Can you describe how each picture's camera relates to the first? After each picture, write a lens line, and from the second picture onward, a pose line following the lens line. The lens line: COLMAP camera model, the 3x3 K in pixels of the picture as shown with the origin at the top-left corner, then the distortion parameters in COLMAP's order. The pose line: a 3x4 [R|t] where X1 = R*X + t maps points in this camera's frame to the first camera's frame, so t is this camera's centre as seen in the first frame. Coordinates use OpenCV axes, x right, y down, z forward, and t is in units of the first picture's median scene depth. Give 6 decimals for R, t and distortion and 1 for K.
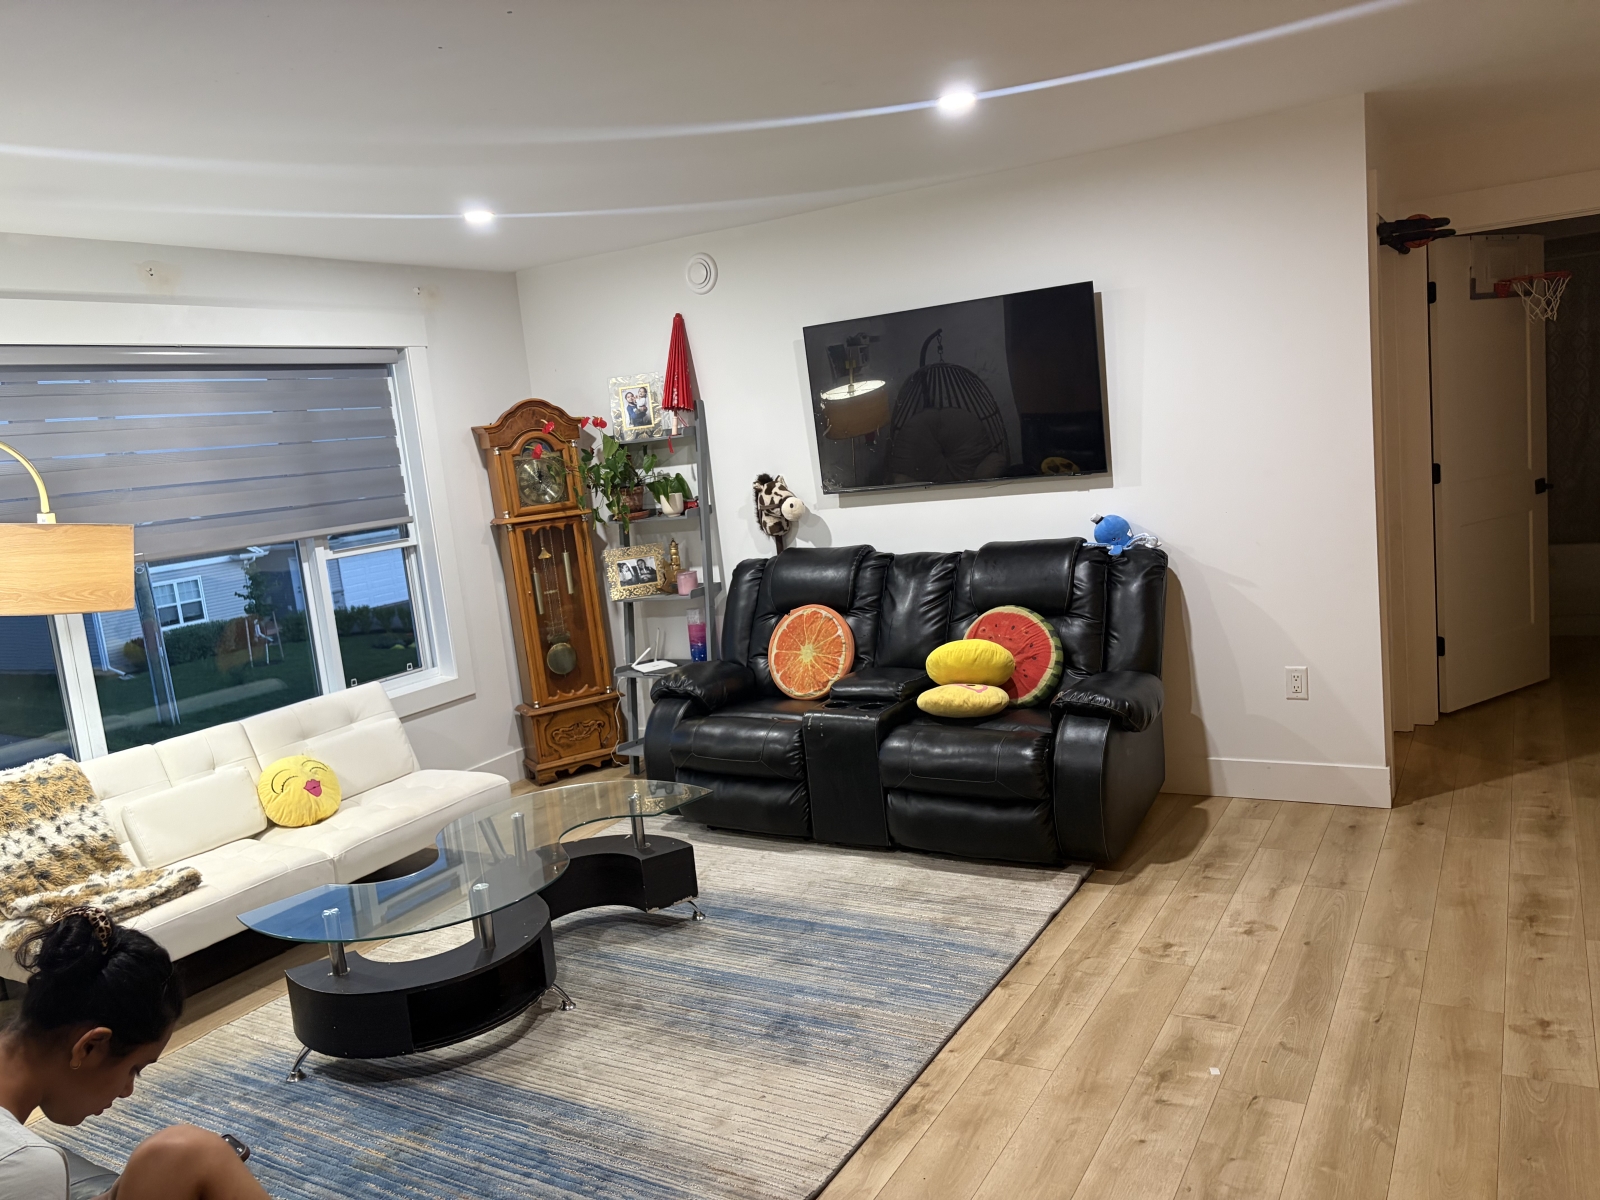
lens RADIAL K [[1183.5, 0, 800.0], [0, 1183.5, 600.0], [0, 0, 1]] dist [0.007126, -0.001646]
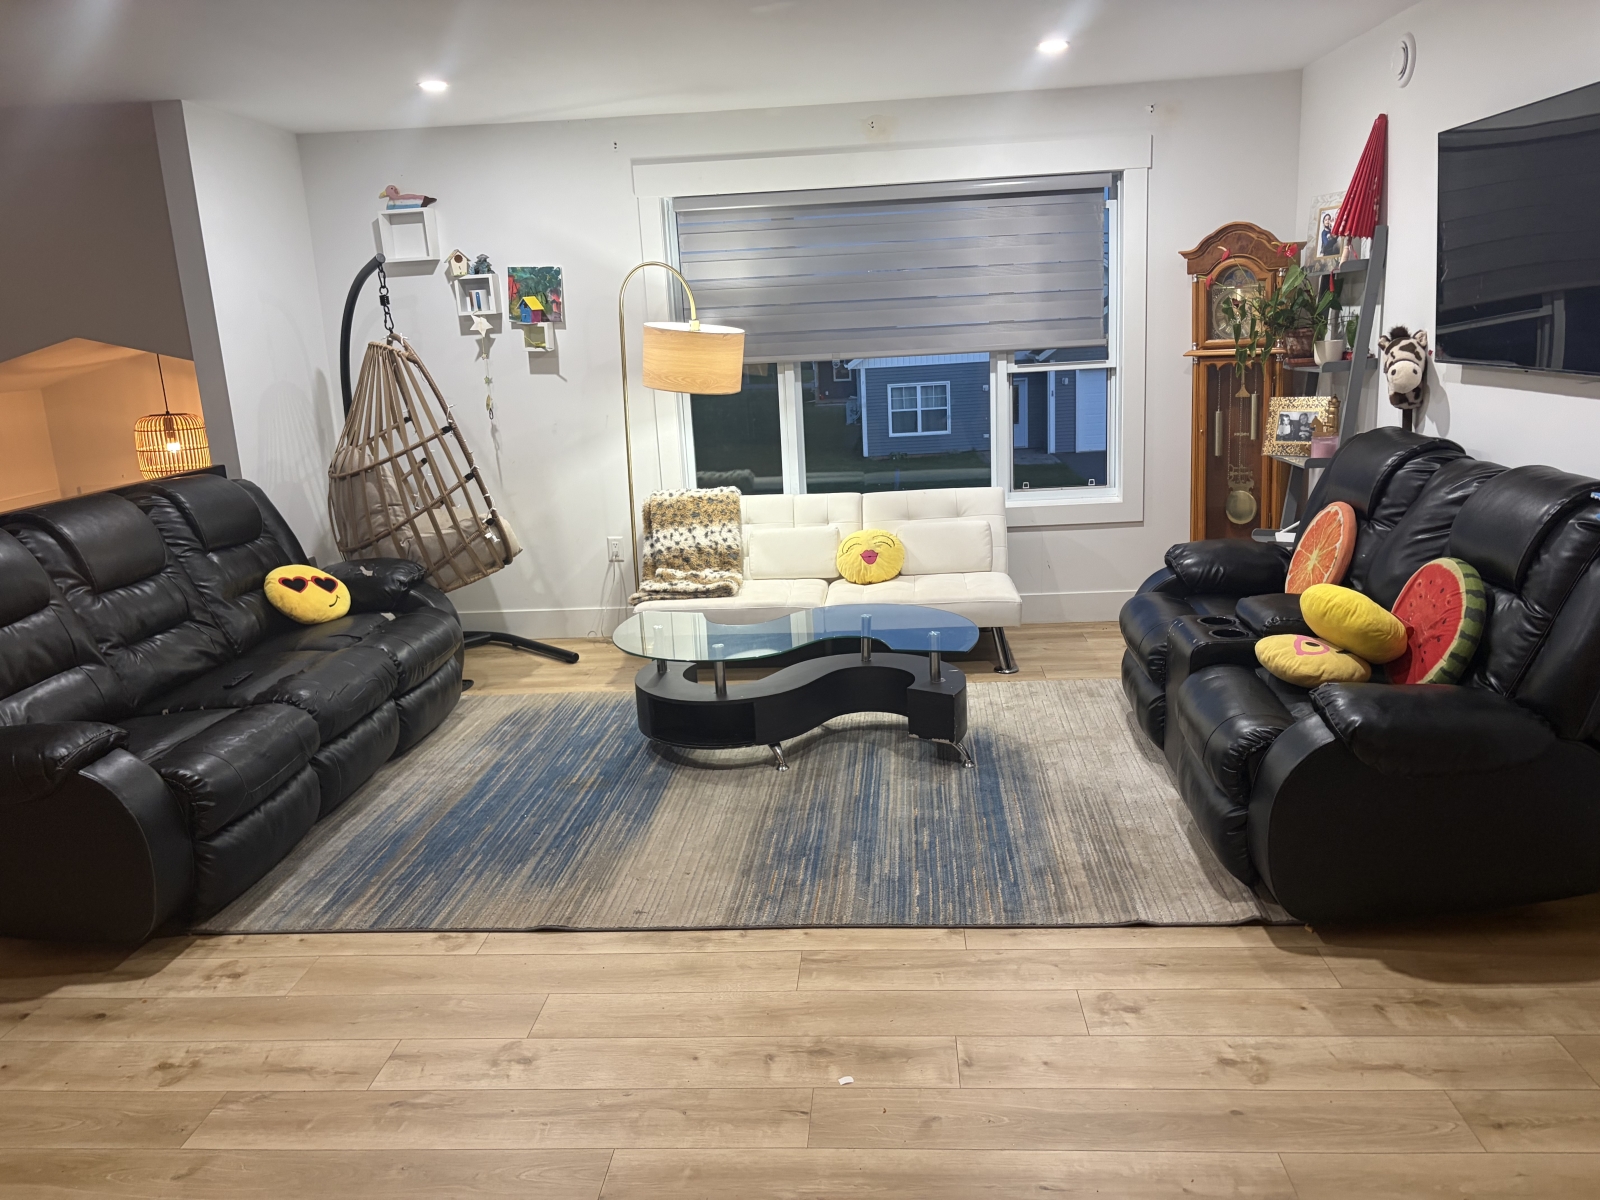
lens RADIAL K [[1190.7, 0, 807.7], [0, 1190.7, 592.9], [0, 0, 1]] dist [-0.012840, -0.001005]
pose [[0.447199, 0.277062, -0.850441, 0.699058], [-0.118267, 0.960782, 0.250820, -0.121978], [0.886581, -0.011587, 0.462428, 0.398436]]
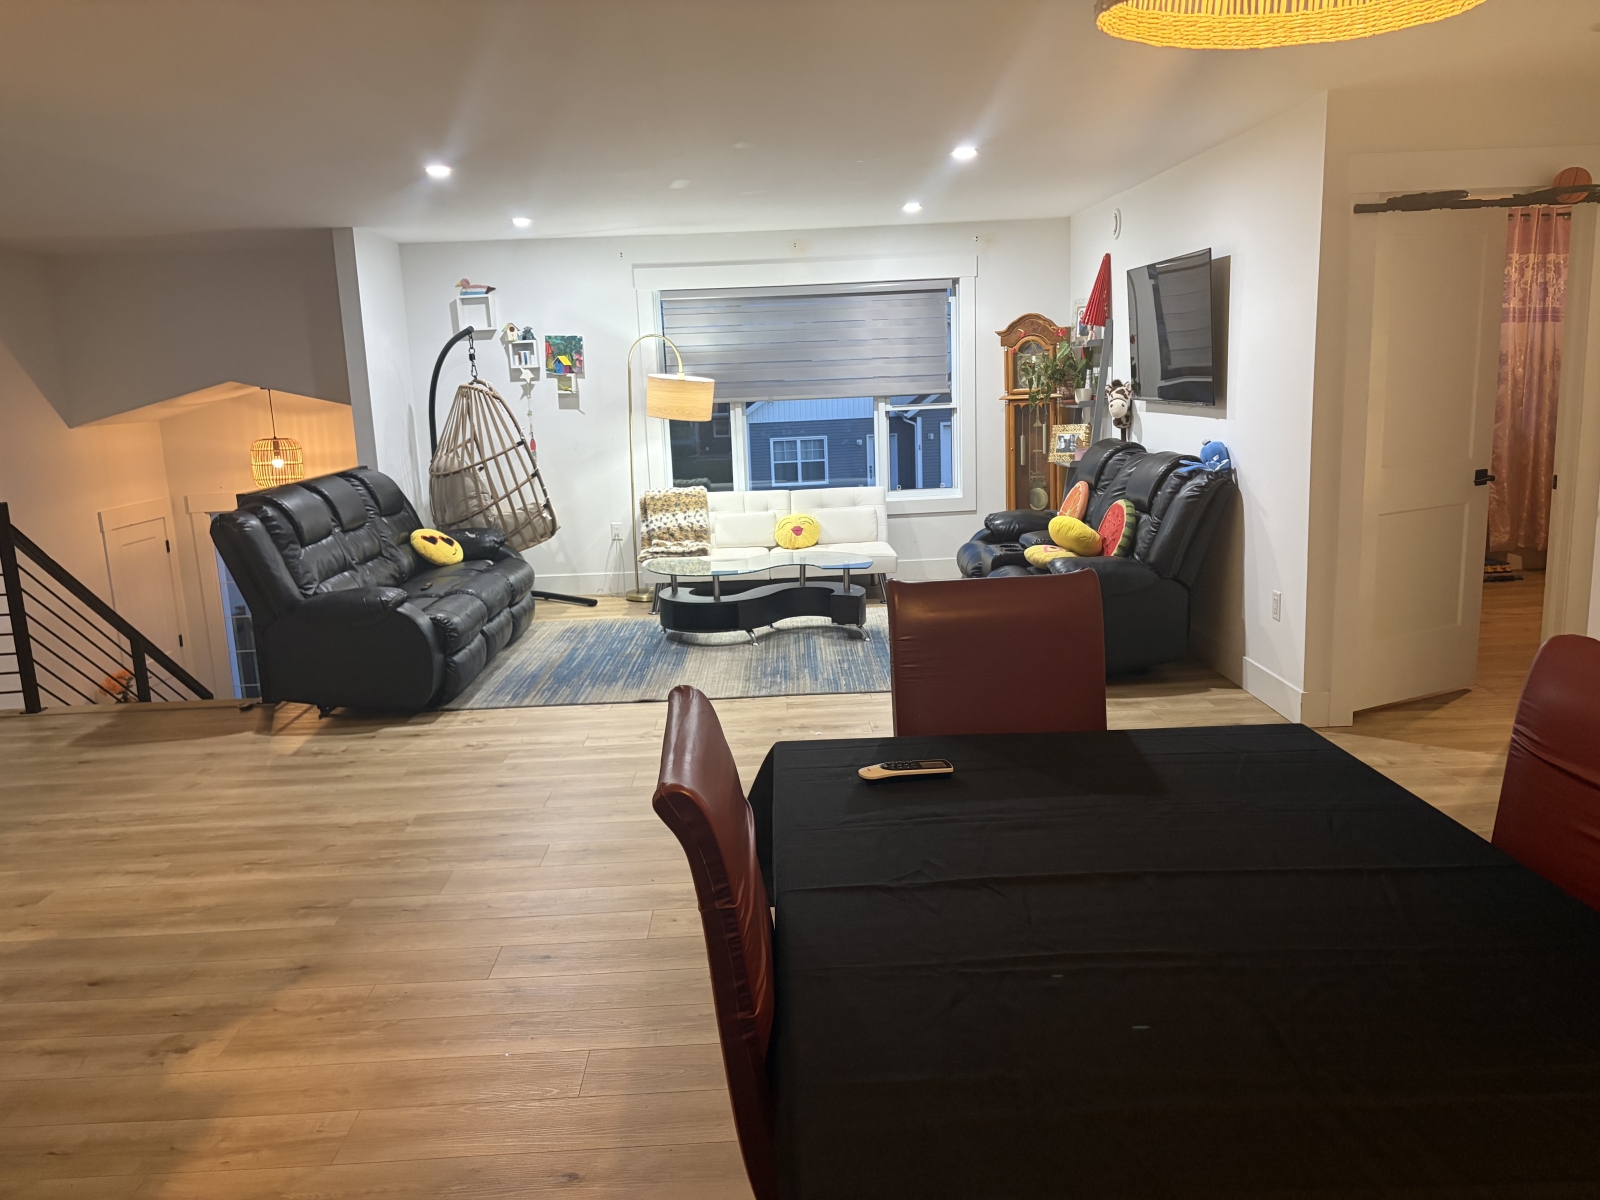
lens RADIAL K [[1183.5, 0, 800.0], [0, 1183.5, 600.0], [0, 0, 1]] dist [0.007126, -0.001646]
pose [[0.530839, 0.237452, -0.813527, 1.254808], [-0.129505, 0.971399, 0.199027, -0.117944], [0.837519, -0.000295, 0.546408, -0.021795]]
